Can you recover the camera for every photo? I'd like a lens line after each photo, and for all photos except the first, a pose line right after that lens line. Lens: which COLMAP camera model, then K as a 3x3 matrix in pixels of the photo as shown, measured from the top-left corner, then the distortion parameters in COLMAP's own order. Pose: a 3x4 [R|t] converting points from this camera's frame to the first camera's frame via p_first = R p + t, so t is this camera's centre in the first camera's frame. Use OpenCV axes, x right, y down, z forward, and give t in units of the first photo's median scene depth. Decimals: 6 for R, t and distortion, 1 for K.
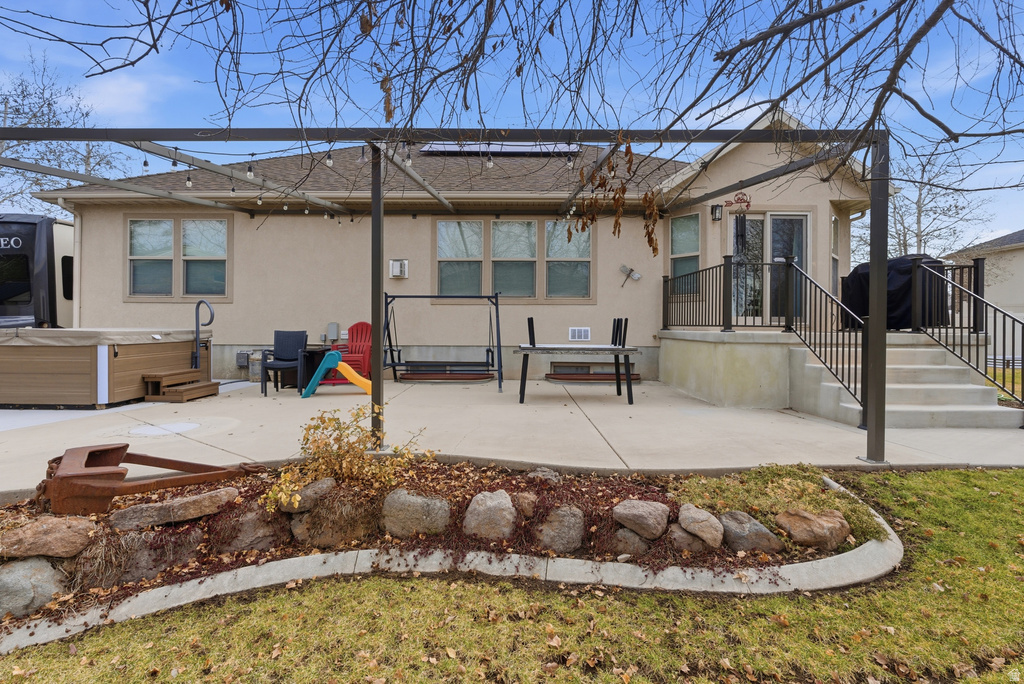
lens RADIAL K [[451.8, 0, 509.9], [0, 451.8, 335.5], [0, 0, 1]] dist [-0.013876, 0.002556]
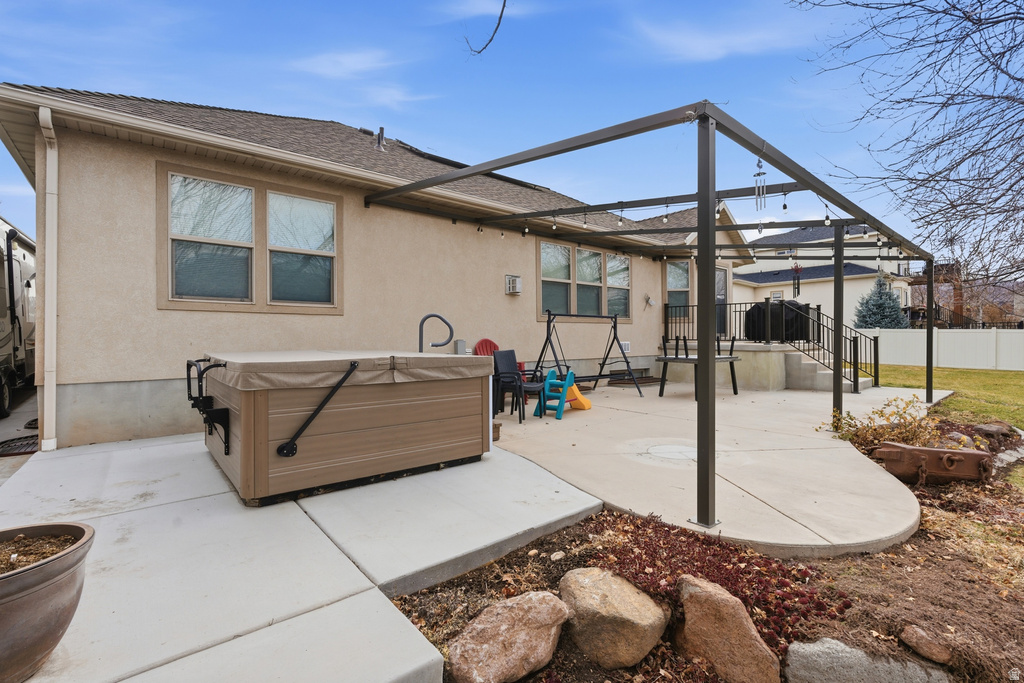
lens RADIAL K [[451.8, 0, 511.5], [0, 451.8, 339.4], [0, 0, 1]] dist [-0.013876, 0.002556]
pose [[0.759465, -0.010467, 0.650464, -1.004857], [0.018375, 0.999817, -0.005366, -0.024876], [-0.650289, 0.016027, 0.759518, 0.272942]]
